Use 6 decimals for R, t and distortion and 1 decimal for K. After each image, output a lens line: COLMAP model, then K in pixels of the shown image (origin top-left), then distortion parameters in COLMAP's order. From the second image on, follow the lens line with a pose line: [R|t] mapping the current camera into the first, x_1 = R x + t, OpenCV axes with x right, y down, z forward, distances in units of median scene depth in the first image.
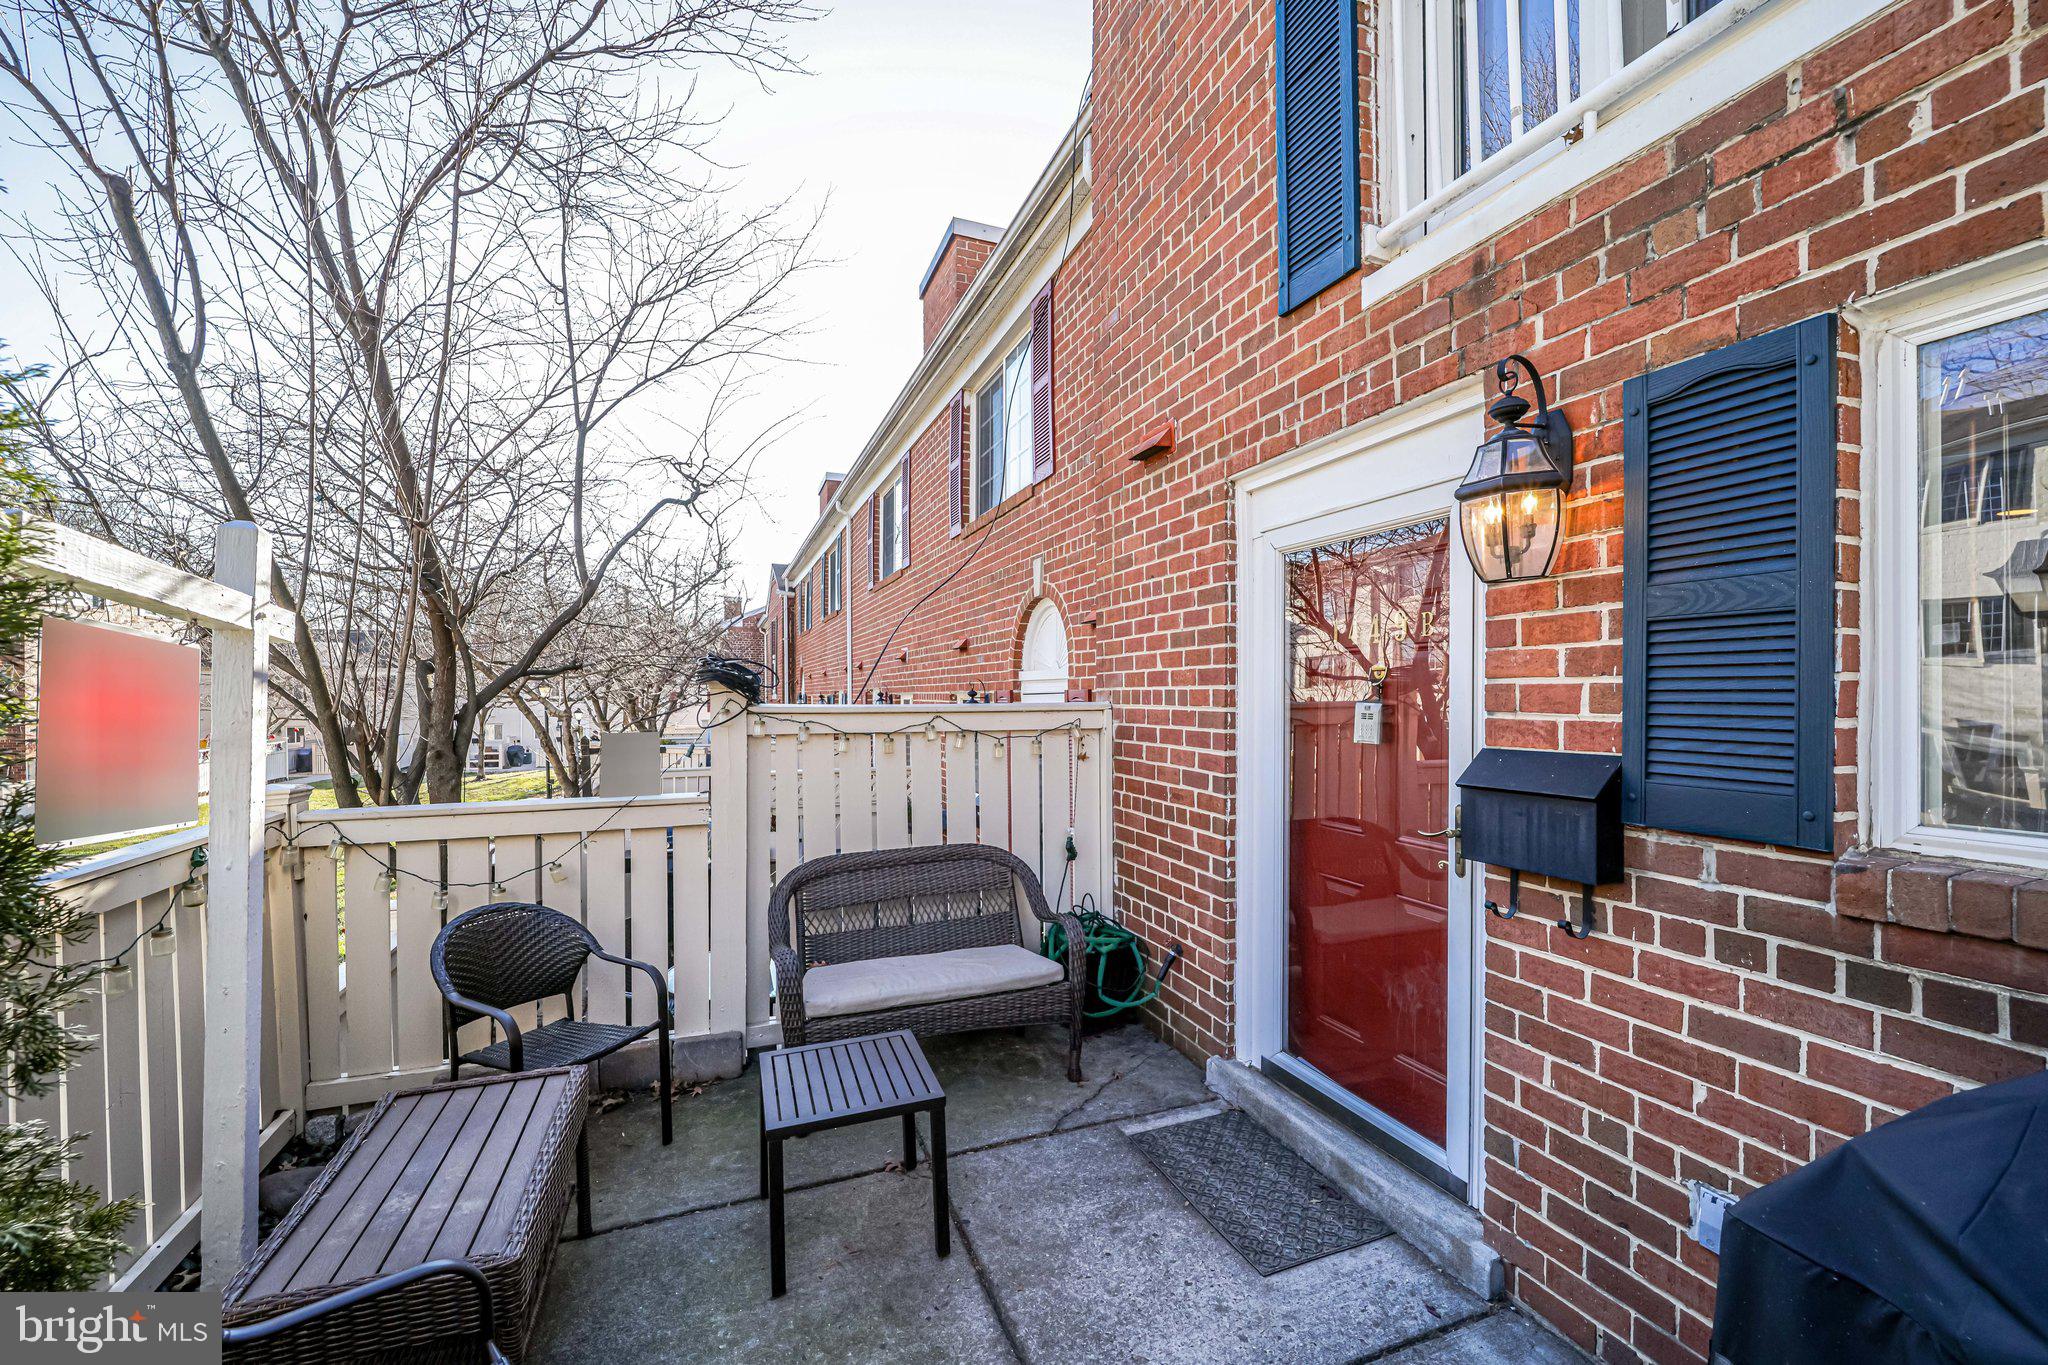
lens RADIAL K [[834.5, 0, 1027.7], [0, 834.5, 691.8], [0, 0, 1]] dist [-0.007530, -0.004154]
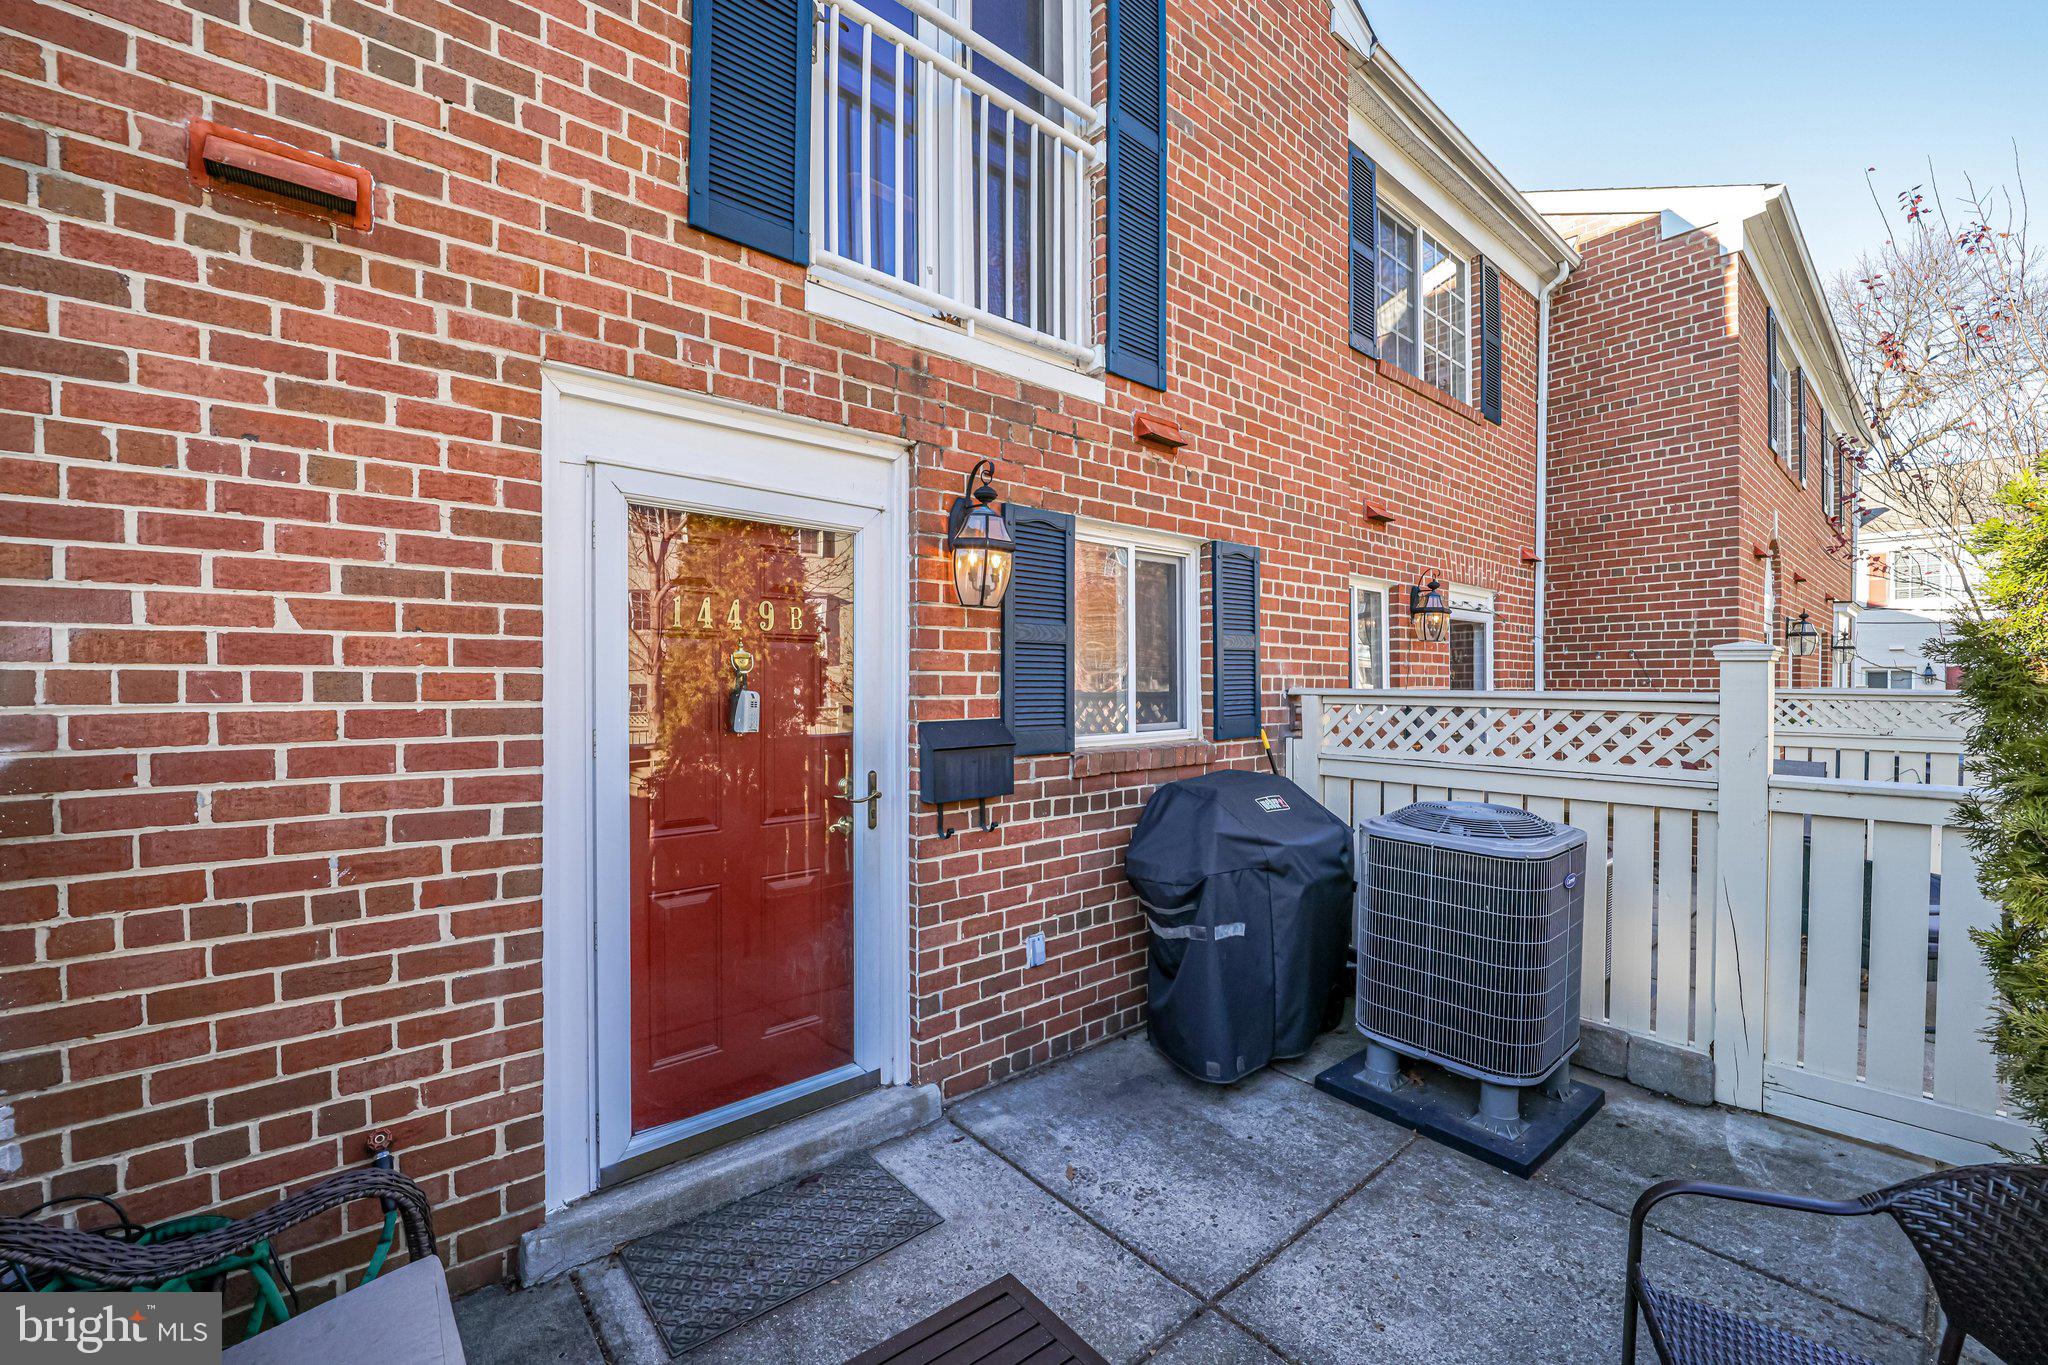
lens RADIAL K [[834.5, 0, 1040.1], [0, 834.5, 678.0], [0, 0, 1]] dist [-0.007530, -0.004154]
pose [[-0.347720, 0.003341, 0.937593, -0.663307], [-0.005766, 0.999967, -0.005701, 0.002095], [-0.937581, -0.007389, -0.347689, 1.078478]]
